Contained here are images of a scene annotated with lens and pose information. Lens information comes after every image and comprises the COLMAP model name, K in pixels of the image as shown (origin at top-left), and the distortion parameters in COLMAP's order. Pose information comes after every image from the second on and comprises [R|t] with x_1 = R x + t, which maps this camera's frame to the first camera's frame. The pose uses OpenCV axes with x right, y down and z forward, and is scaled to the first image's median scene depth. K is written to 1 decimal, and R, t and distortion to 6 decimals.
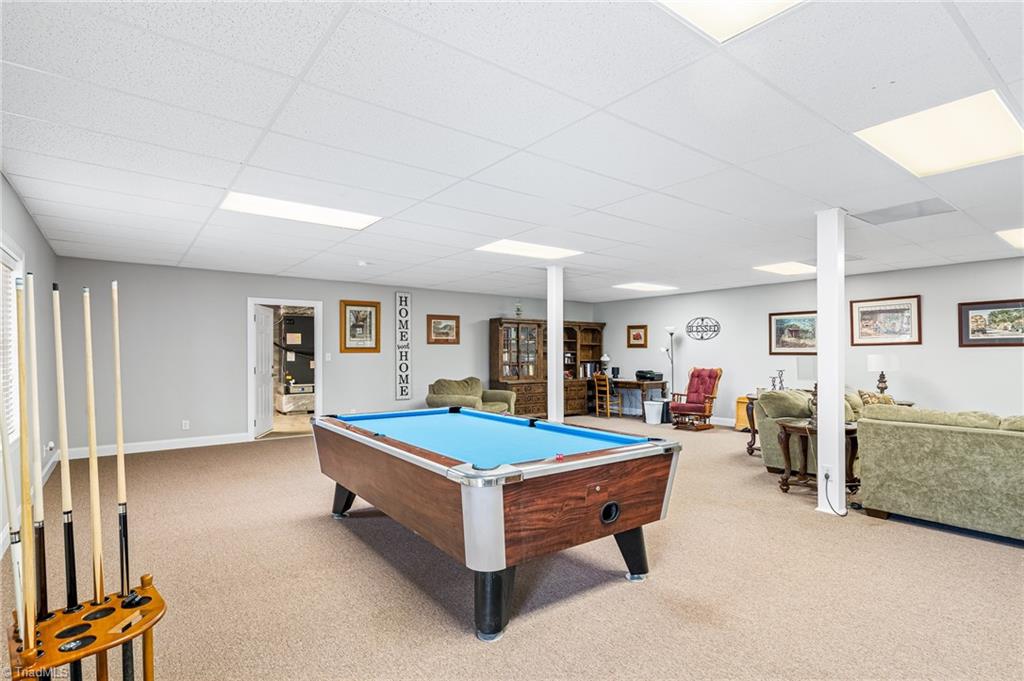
lens RADIAL K [[509.0, 0, 517.0], [0, 509.0, 349.3], [0, 0, 1]] dist [-0.001074, 0.001459]
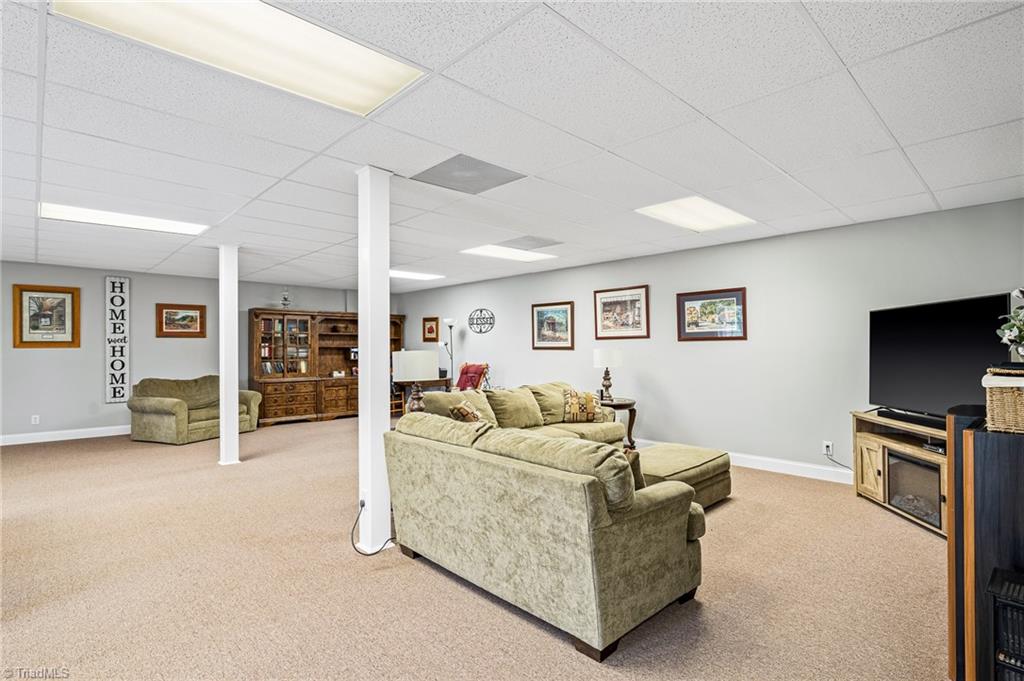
lens RADIAL K [[509.0, 0, 503.0], [0, 509.0, 340.5], [0, 0, 1]] dist [-0.001074, 0.001459]
pose [[0.994636, 0.000350, 0.103434, 0.339863], [0.000253, 0.999983, -0.005815, -0.000073], [-0.103435, 0.005810, 0.994619, 0.085364]]
